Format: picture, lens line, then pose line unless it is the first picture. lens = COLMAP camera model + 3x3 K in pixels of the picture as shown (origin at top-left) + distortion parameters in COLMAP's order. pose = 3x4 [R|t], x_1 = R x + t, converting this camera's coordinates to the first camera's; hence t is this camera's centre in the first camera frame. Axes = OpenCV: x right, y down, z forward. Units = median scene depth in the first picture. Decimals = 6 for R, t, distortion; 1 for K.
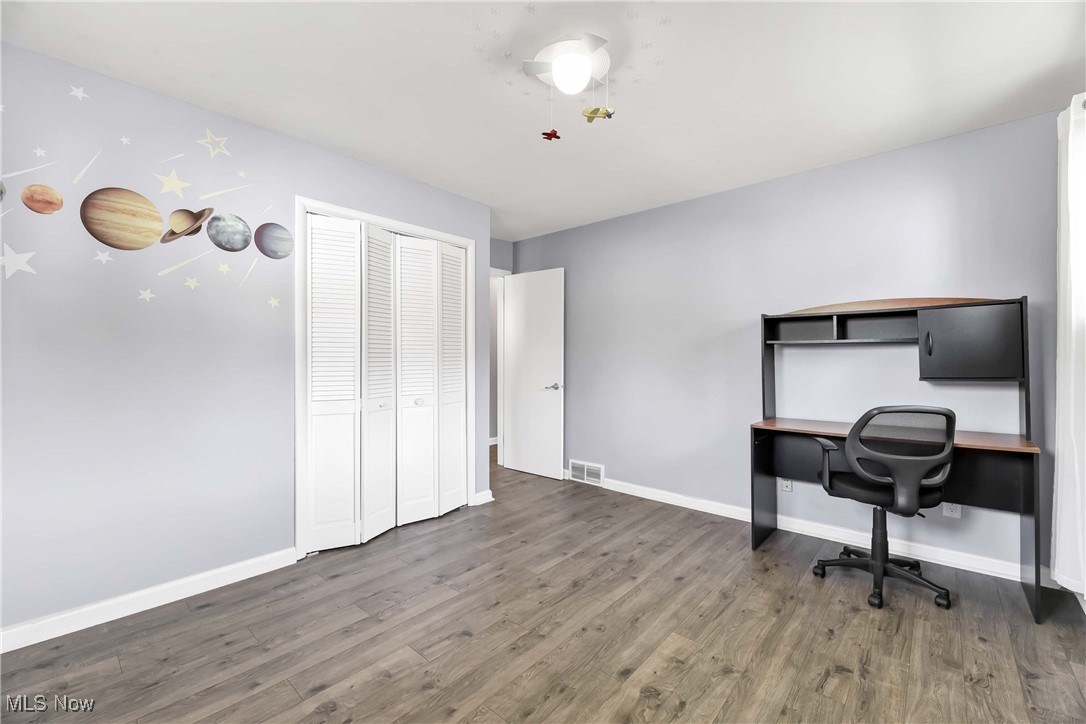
lens RADIAL K [[454.7, 0, 564.1], [0, 454.7, 361.6], [0, 0, 1]] dist [-0.001492, -0.001025]
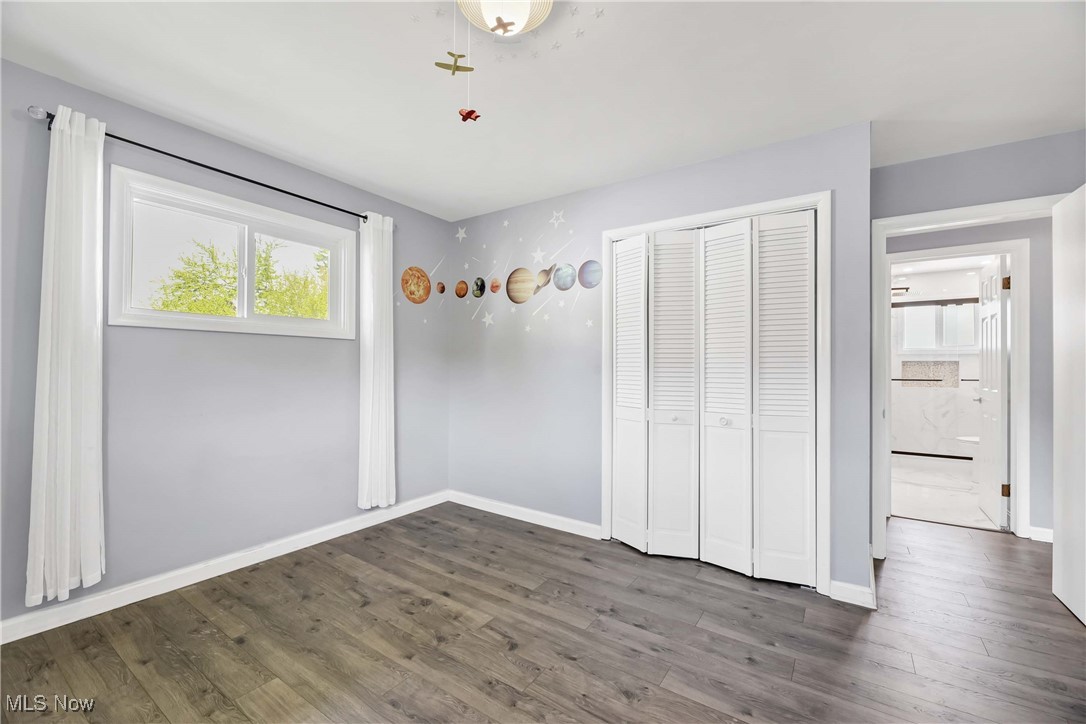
lens RADIAL K [[451.9, 0, 522.0], [0, 451.9, 365.6], [0, 0, 1]] dist [-0.000748, -0.000456]
pose [[0.070743, -0.002255, -0.997492, 0.696162], [-0.016252, 0.999862, -0.003413, -0.007133], [0.997362, 0.016453, 0.070697, 0.853760]]
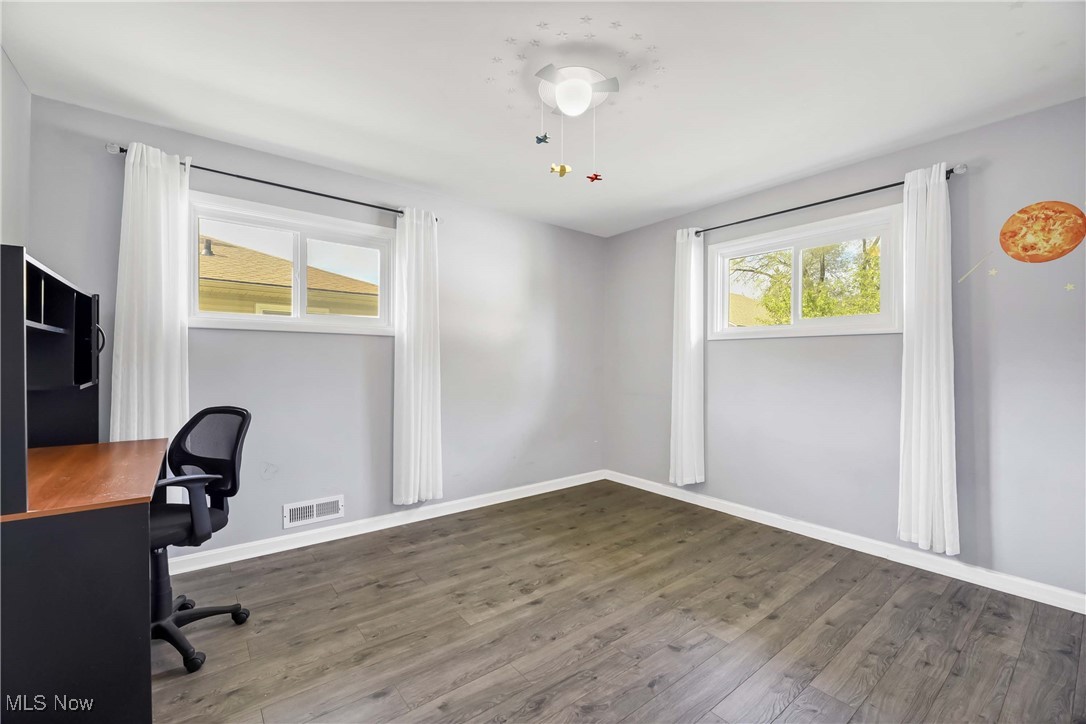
lens RADIAL K [[454.7, 0, 564.1], [0, 454.7, 361.6], [0, 0, 1]] dist [-0.001492, -0.001025]
pose [[-0.983787, -0.006710, 0.179214, -0.137983], [-0.006032, 0.999972, 0.004327, -0.008908], [-0.179238, 0.003176, -0.983801, 1.802506]]
